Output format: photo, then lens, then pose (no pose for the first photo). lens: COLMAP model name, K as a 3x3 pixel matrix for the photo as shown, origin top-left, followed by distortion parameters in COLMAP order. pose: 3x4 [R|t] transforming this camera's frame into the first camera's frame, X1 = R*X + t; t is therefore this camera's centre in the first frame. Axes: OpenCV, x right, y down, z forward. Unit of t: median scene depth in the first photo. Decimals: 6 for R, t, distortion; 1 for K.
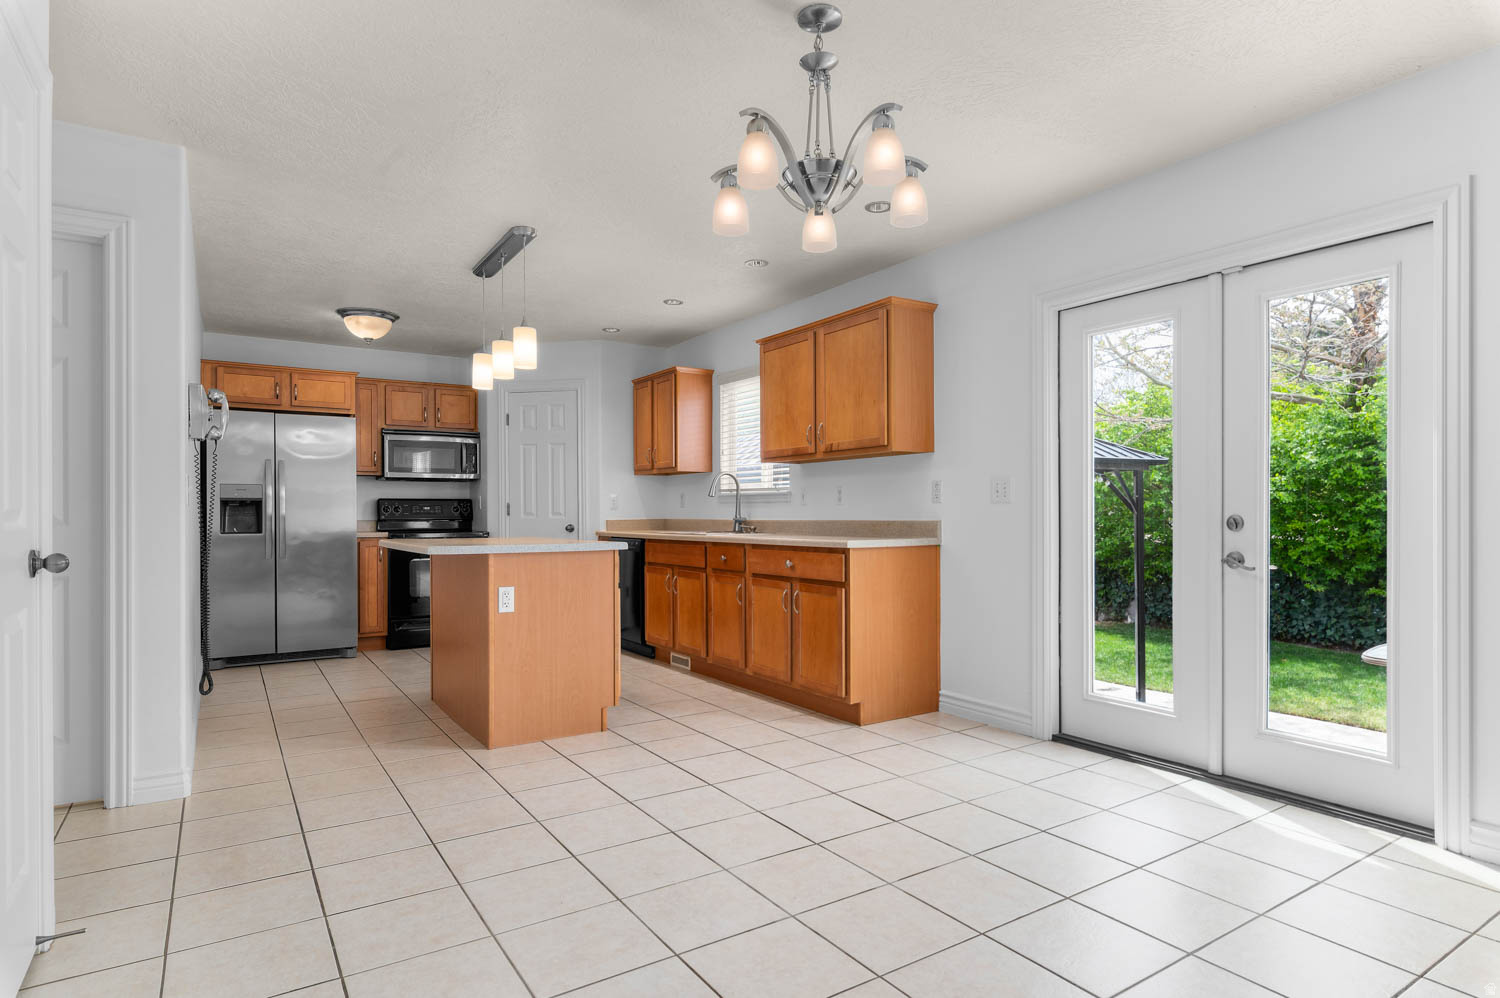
lens RADIAL K [[815.1, 0, 750.3], [0, 815.1, 503.8], [0, 0, 1]] dist [-0.000422, 0.000387]
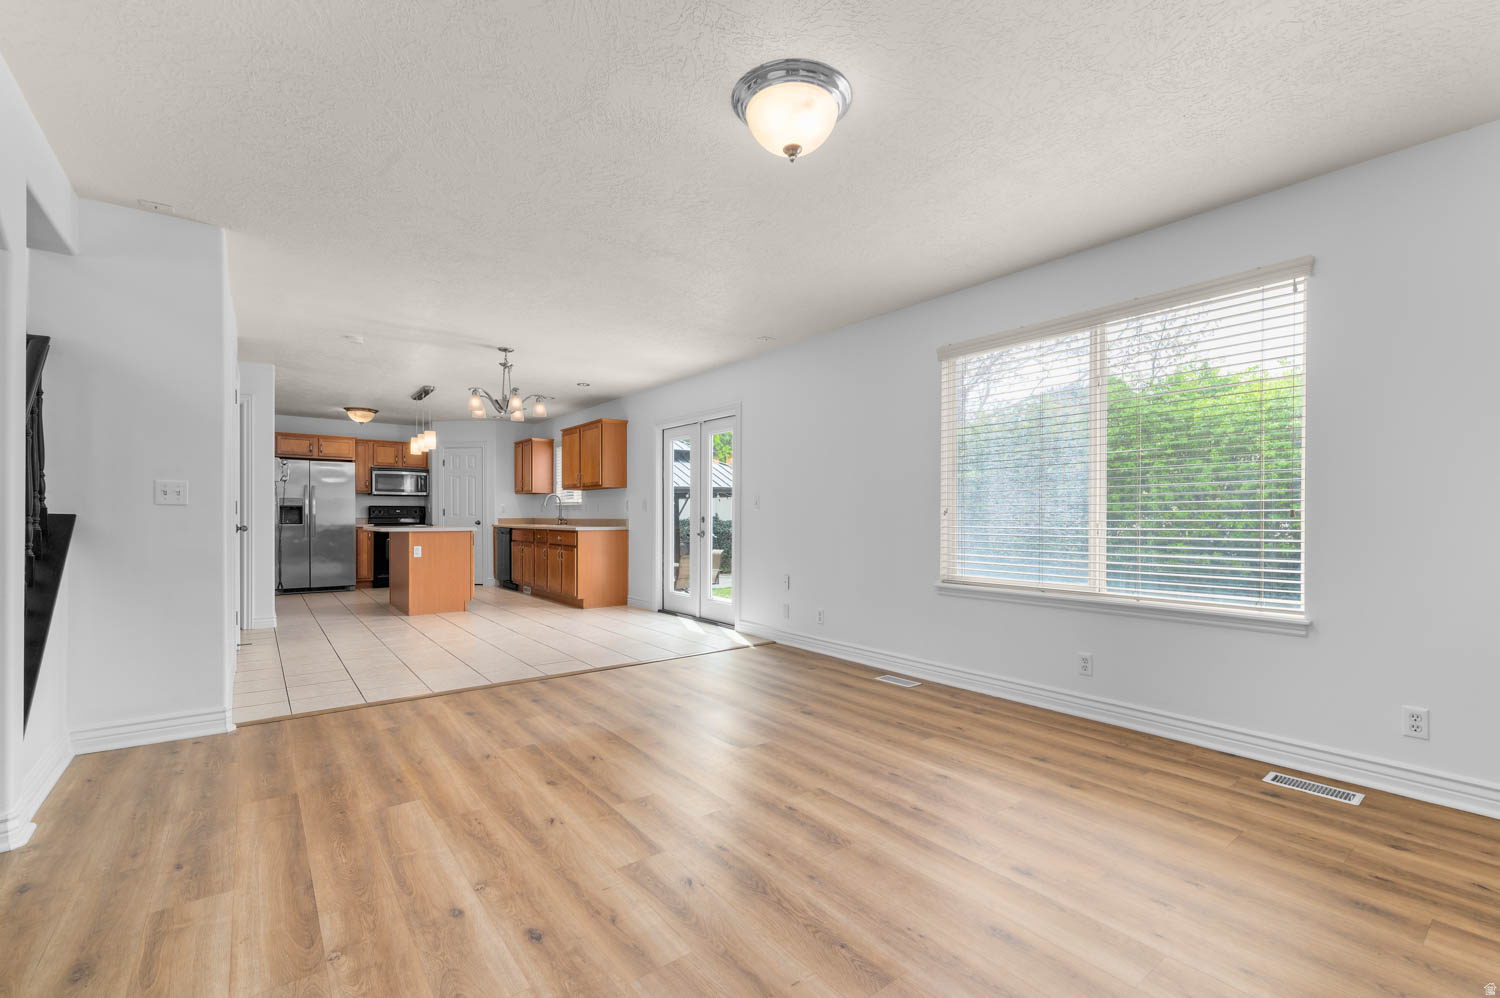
lens RADIAL K [[643.4, 0, 750.8], [0, 643.4, 513.4], [0, 0, 1]] dist [0.001267, 0.000164]
pose [[0.996678, 0.006118, 0.081209, 0.315681], [-0.006711, 0.999953, 0.007025, -0.006189], [-0.081162, -0.007546, 0.996672, -0.572025]]
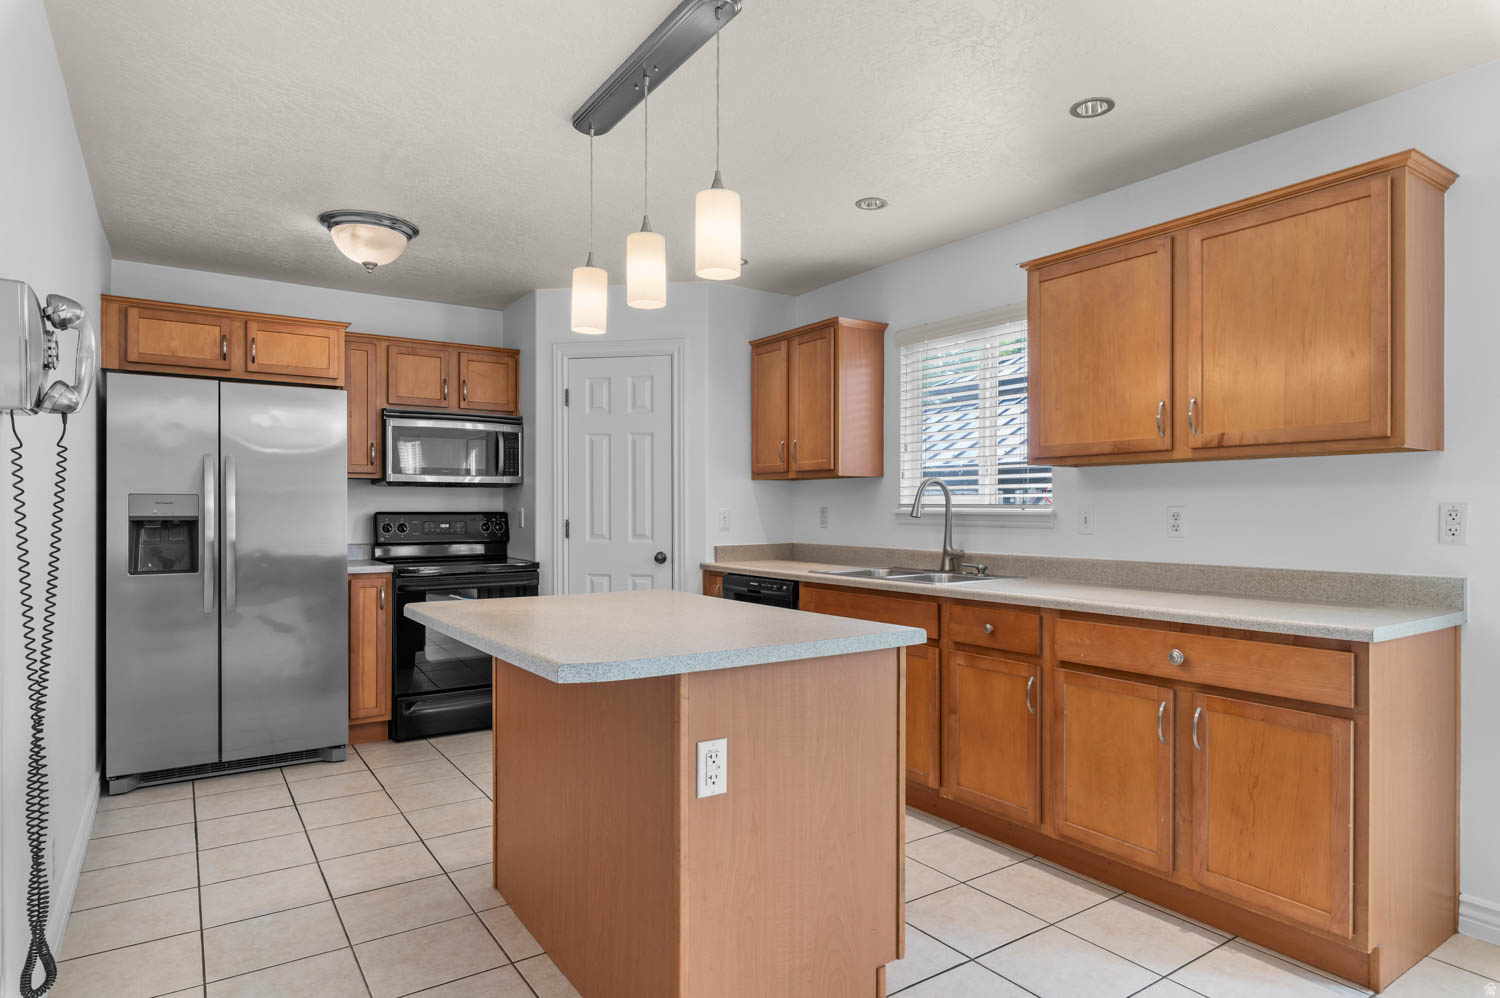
lens RADIAL K [[850.8, 0, 750.0], [0, 850.8, 499.0], [0, 0, 1]] dist [0.000902, -0.000381]
pose [[0.999839, 0.004722, 0.017325, -0.183906], [-0.004694, 0.999988, -0.001677, -0.020999], [-0.017333, 0.001595, 0.999849, 0.334546]]
